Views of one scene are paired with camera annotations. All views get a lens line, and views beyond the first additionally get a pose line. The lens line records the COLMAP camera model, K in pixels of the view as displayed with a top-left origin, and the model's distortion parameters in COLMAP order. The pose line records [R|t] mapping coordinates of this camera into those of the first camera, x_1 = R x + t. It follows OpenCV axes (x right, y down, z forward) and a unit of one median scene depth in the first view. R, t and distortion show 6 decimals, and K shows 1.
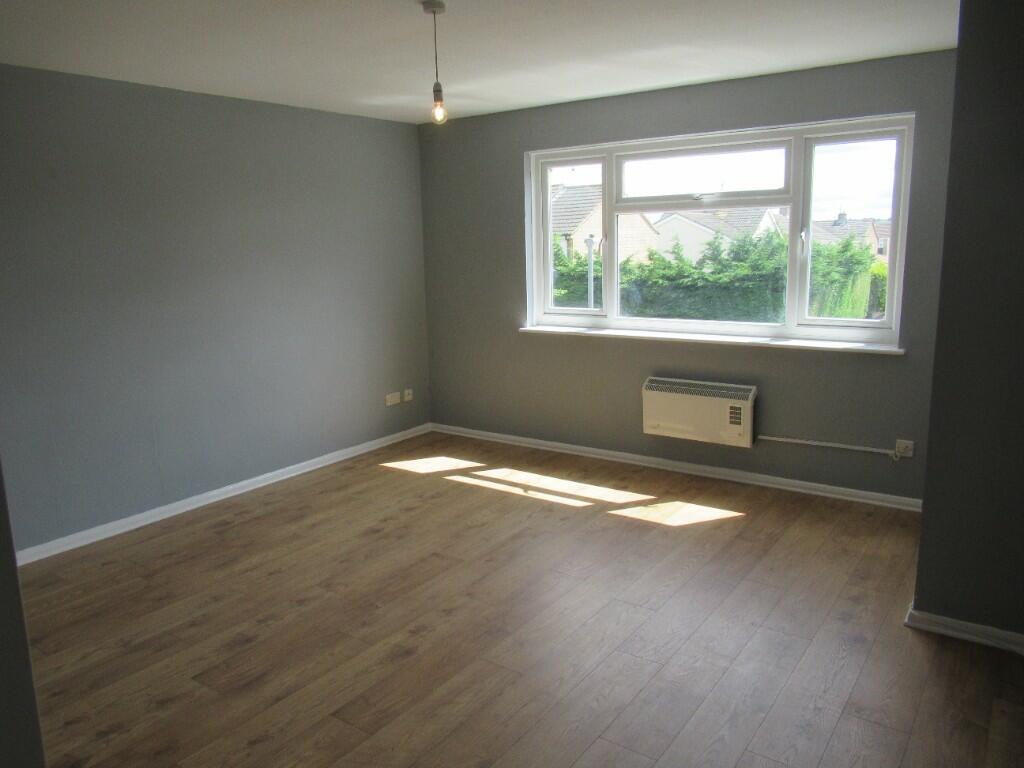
lens RADIAL K [[762.2, 0, 506.8], [0, 762.2, 381.3], [0, 0, 1]] dist [0.000547, 0.006181]
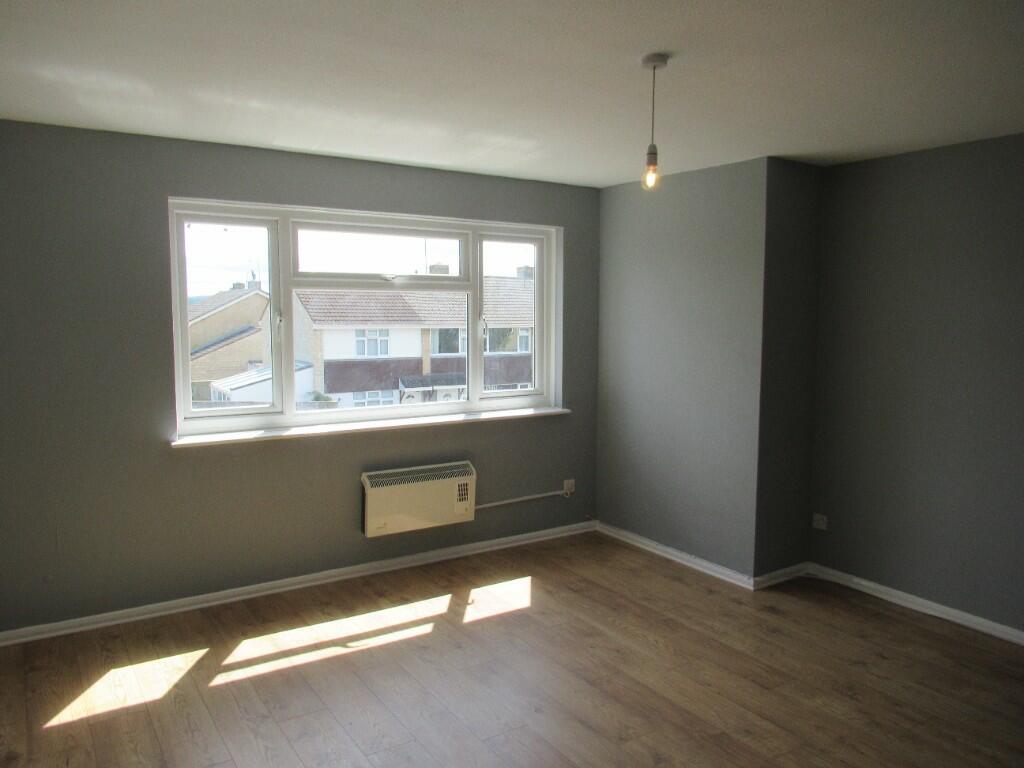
lens RADIAL K [[762.2, 0, 512.0], [0, 762.2, 389.4], [0, 0, 1]] dist [0.000547, 0.006181]
pose [[0.367463, -0.073252, 0.927149, -0.623683], [0.158398, 0.987258, 0.015222, -0.097833], [-0.916450, 0.141265, 0.374384, 0.546899]]
